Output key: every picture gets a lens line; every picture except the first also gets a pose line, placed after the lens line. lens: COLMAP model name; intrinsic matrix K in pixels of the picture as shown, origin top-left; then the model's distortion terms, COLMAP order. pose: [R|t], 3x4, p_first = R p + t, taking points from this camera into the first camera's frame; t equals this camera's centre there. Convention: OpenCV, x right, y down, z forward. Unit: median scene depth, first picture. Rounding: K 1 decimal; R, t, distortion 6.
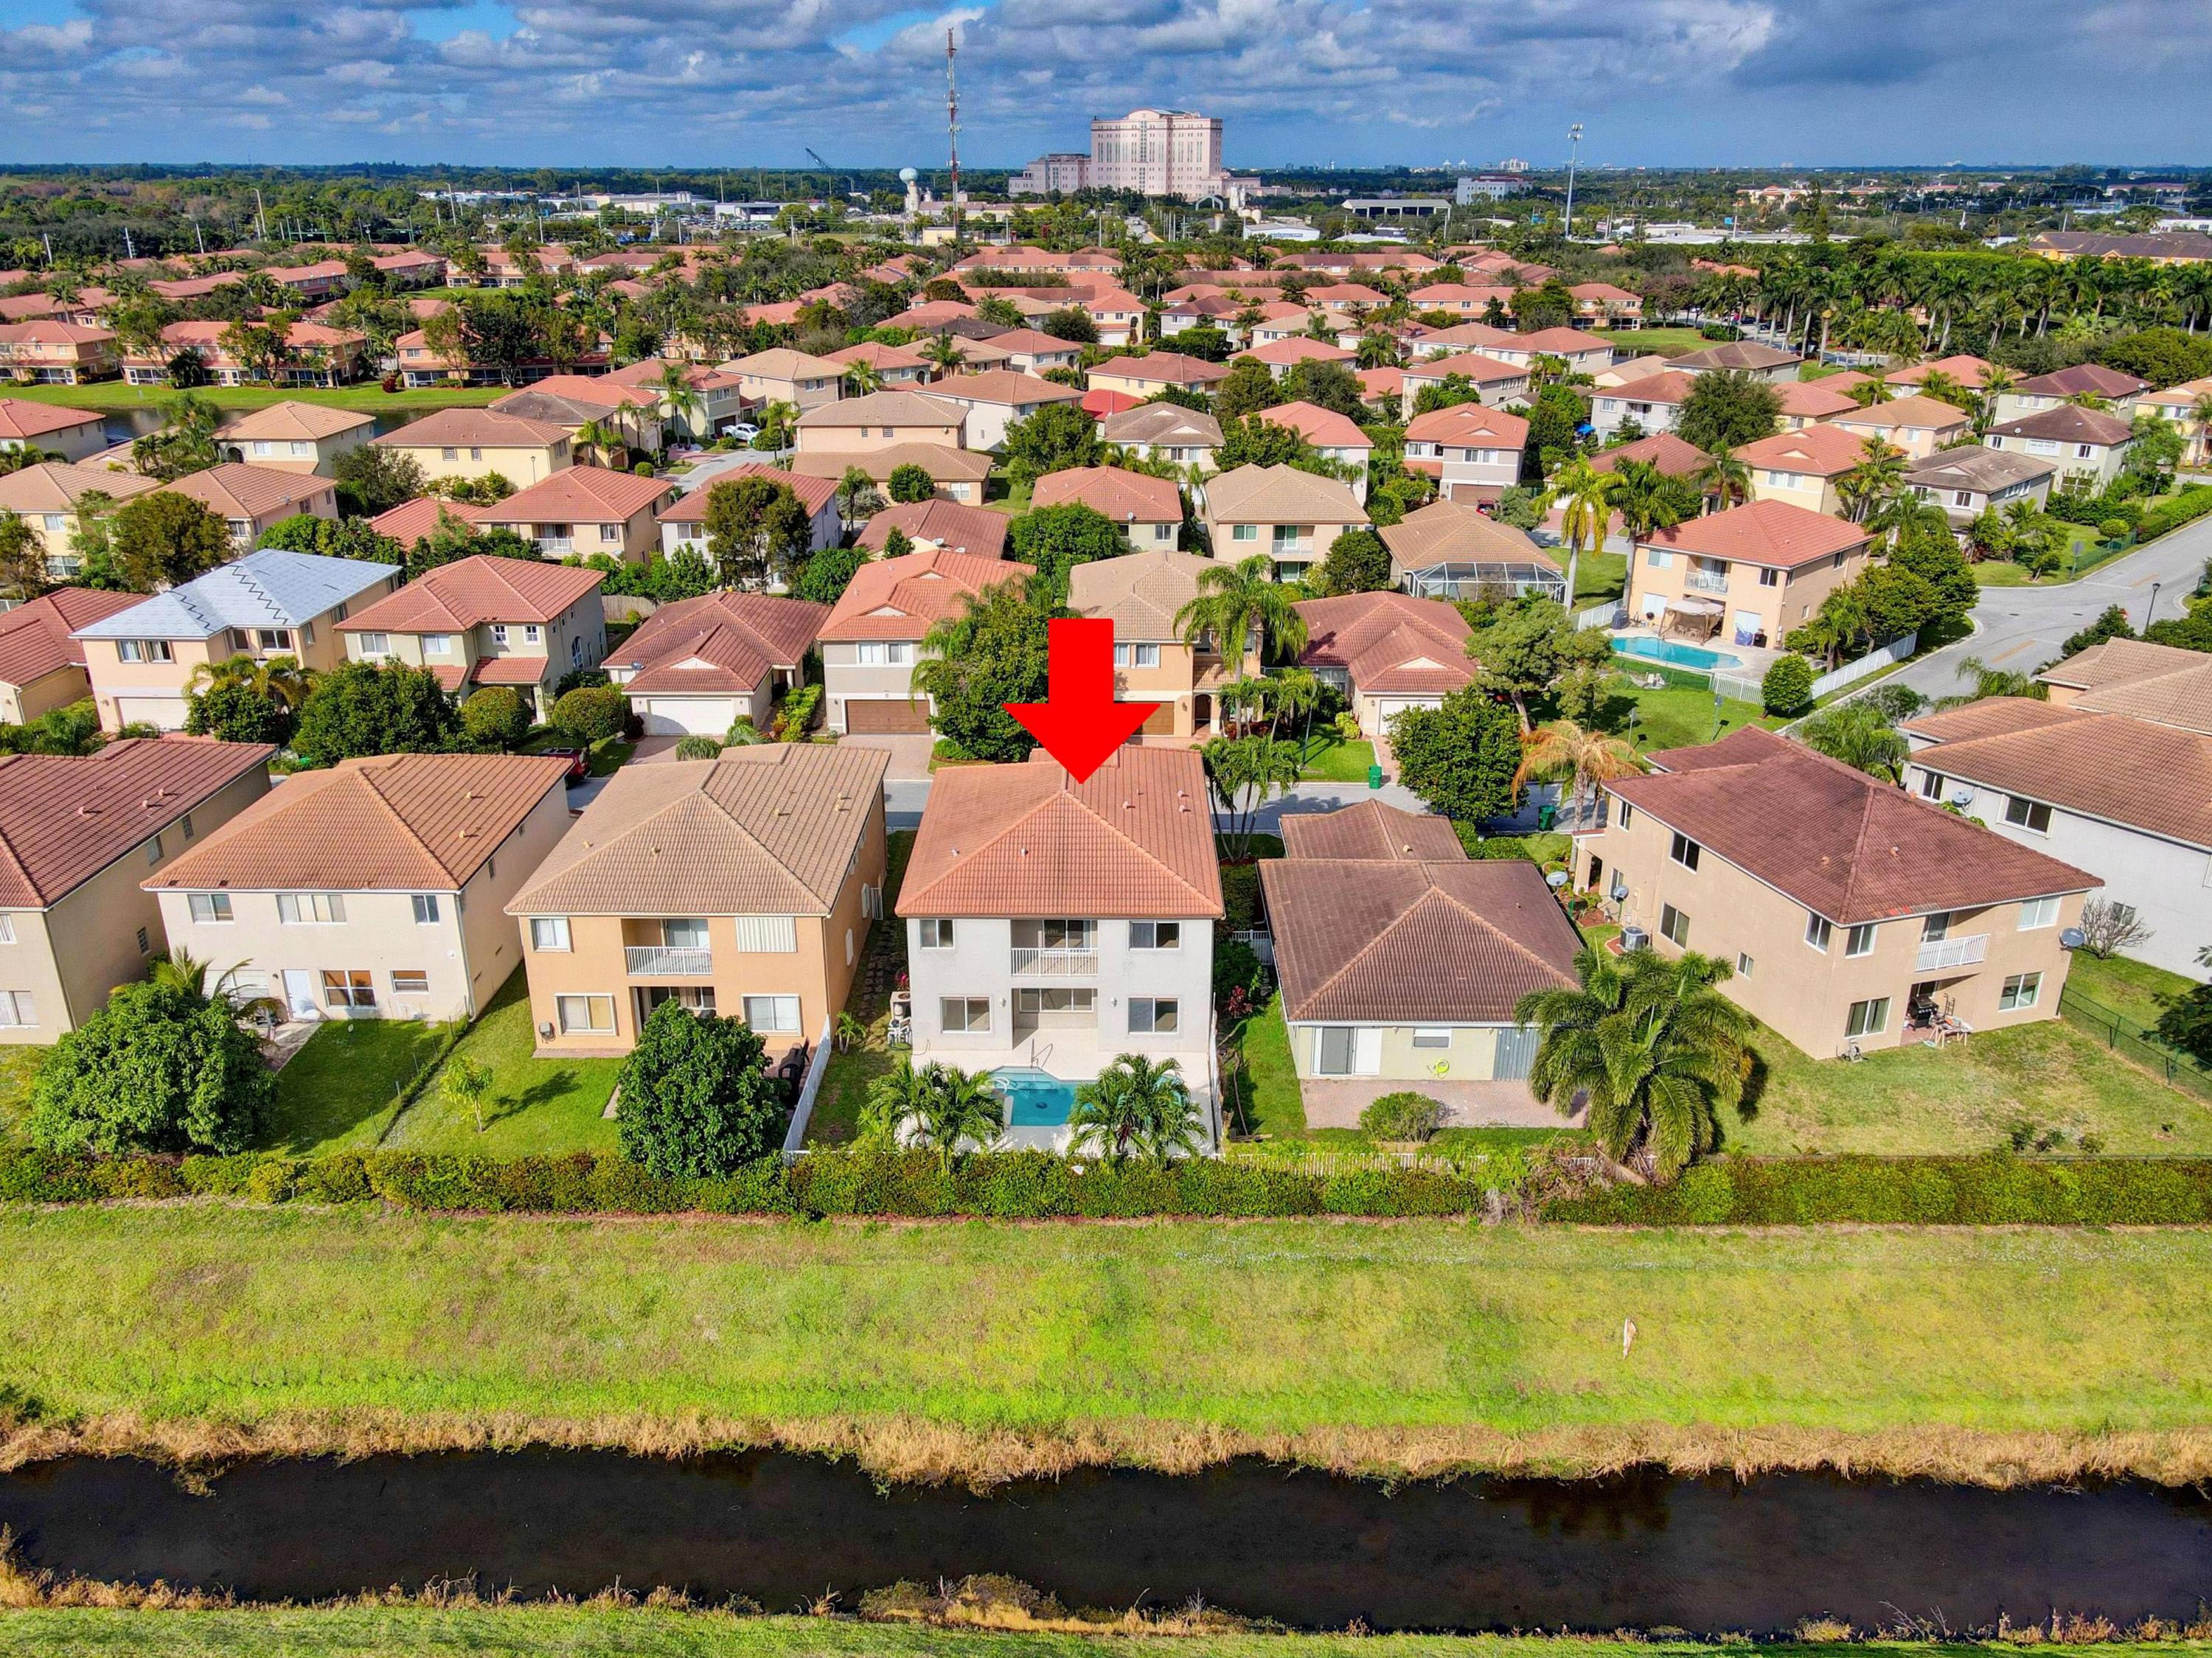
lens RADIAL K [[1616.6, 0, 1106.0], [0, 1616.6, 829.0], [0, 0, 1]] dist [0.011696, 0.008233]
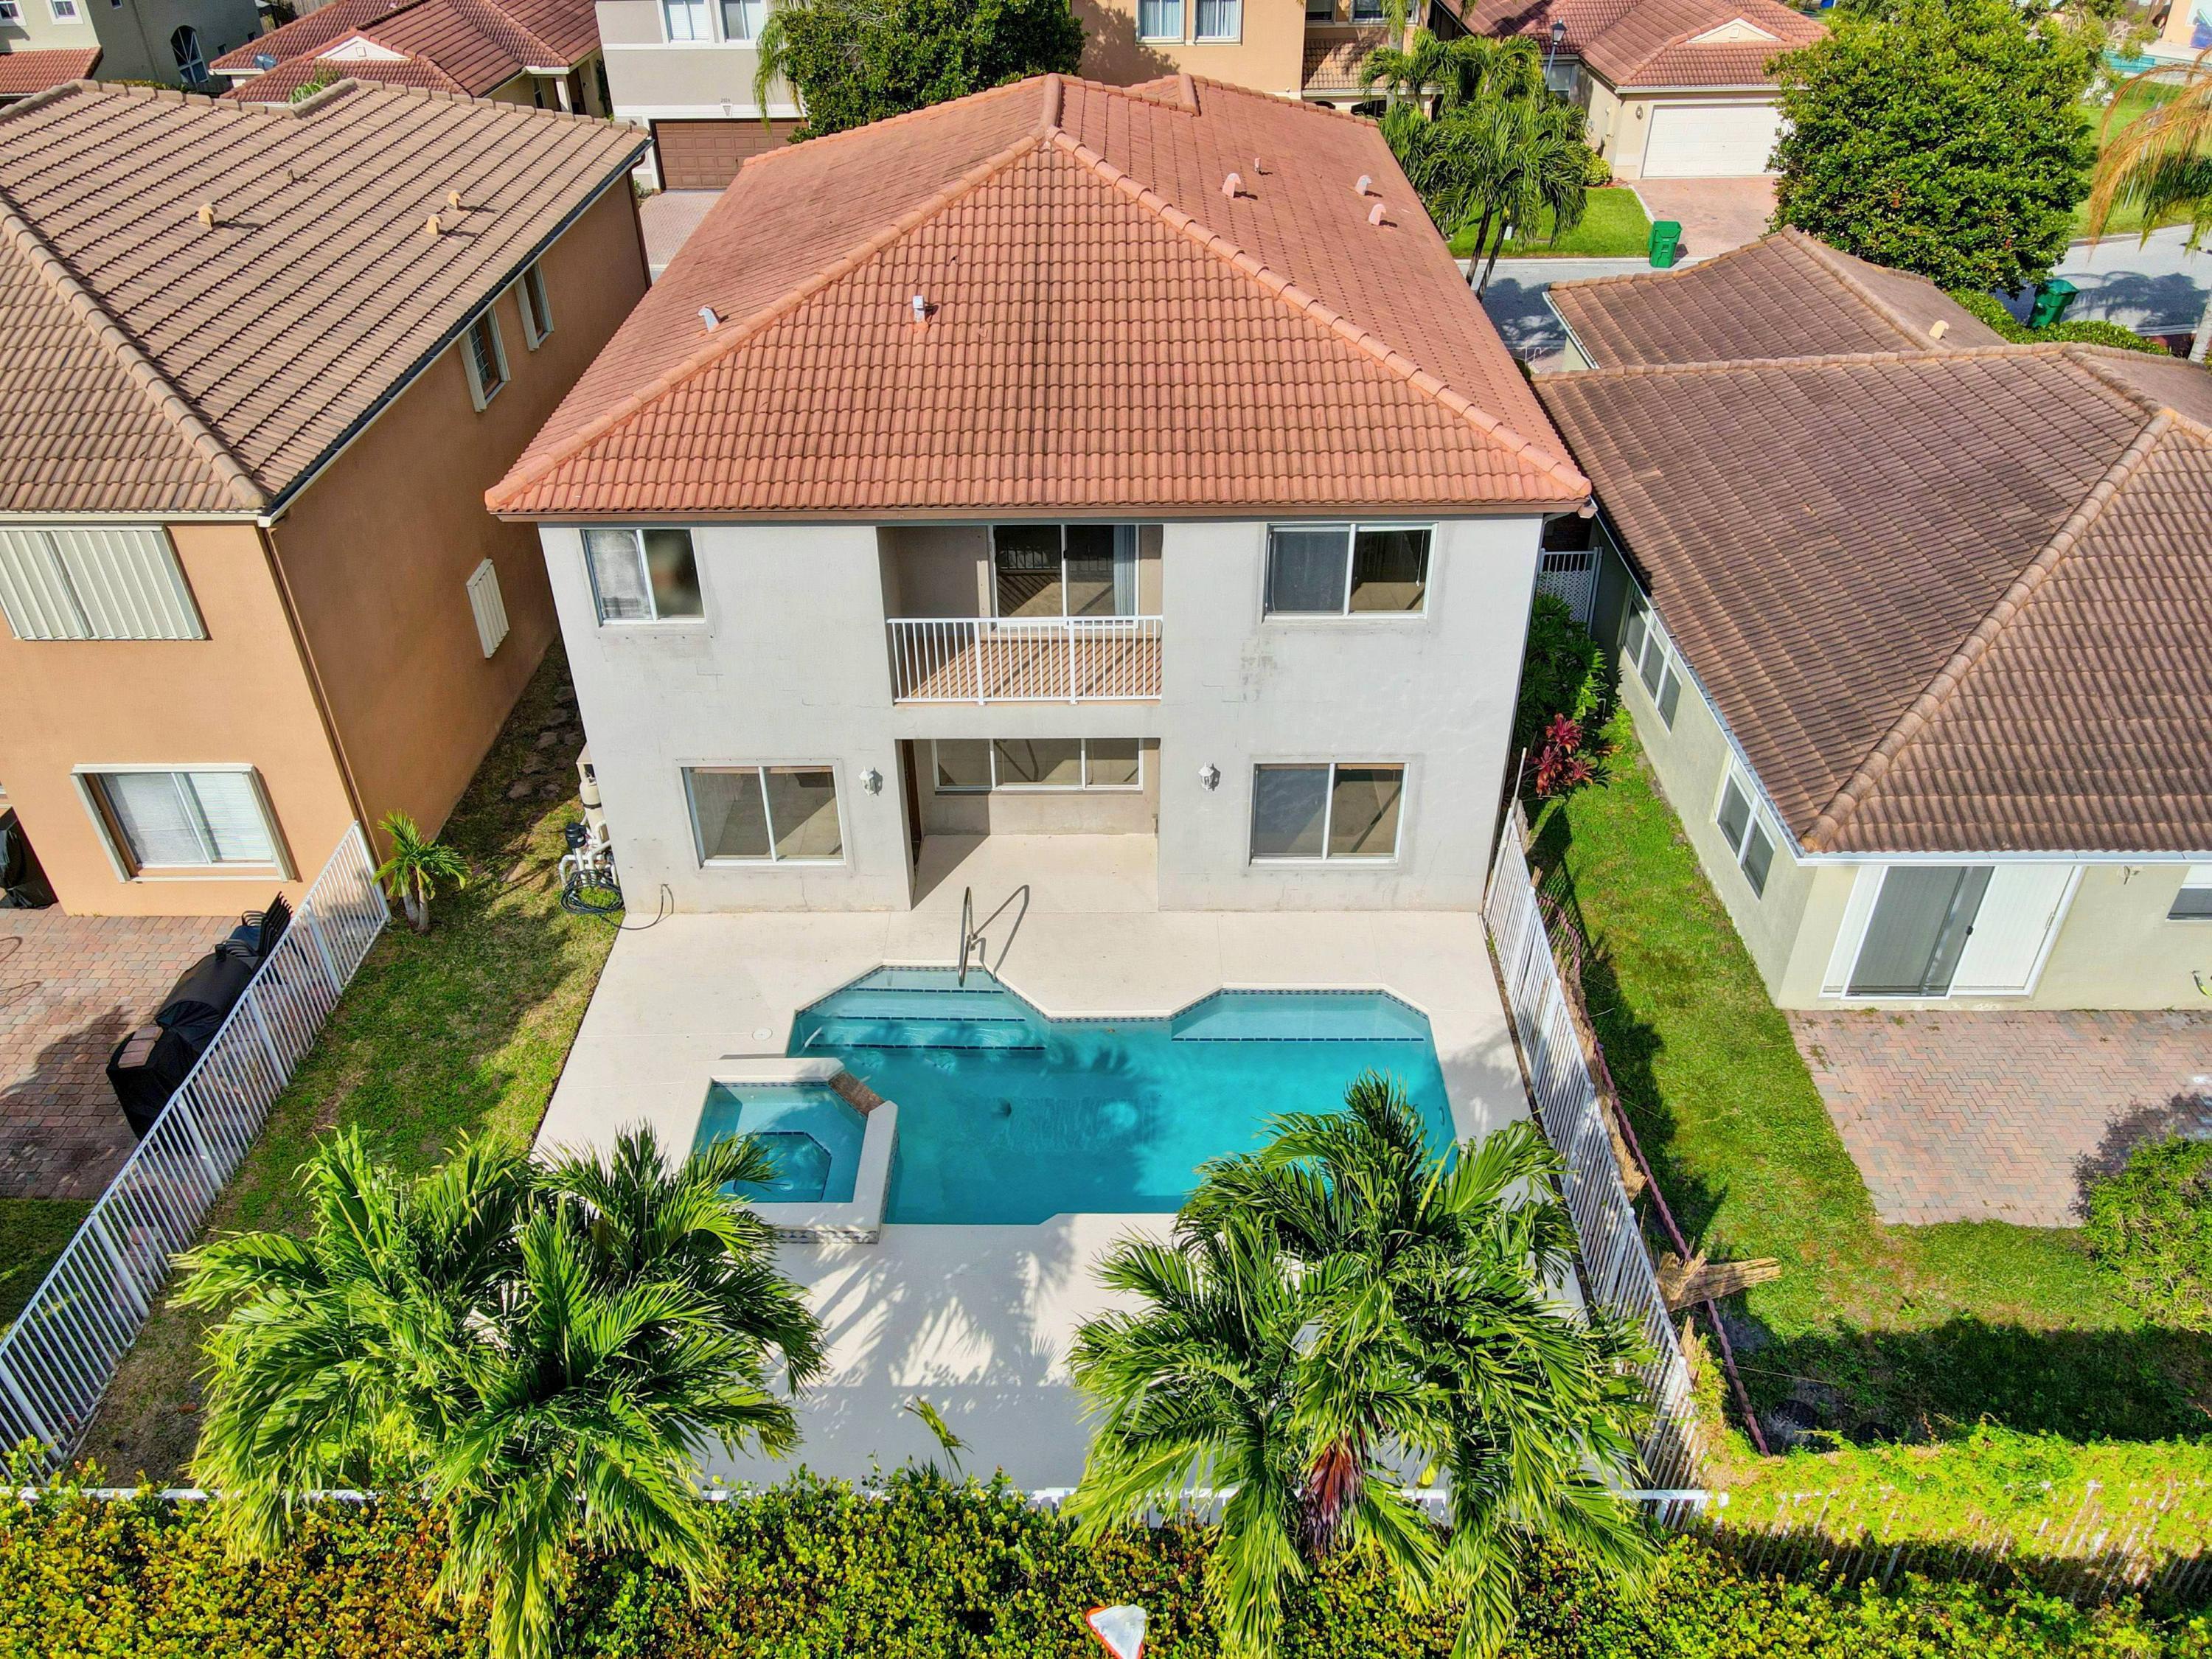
lens RADIAL K [[1616.8, 0, 1106.0], [0, 1616.8, 829.5], [0, 0, 1]] dist [0.011696, 0.008233]
pose [[0.999899, -0.010806, -0.009275, -0.013366], [0.012657, 0.972878, 0.230971, 0.041179], [0.006527, -0.231065, 0.972916, 0.678570]]
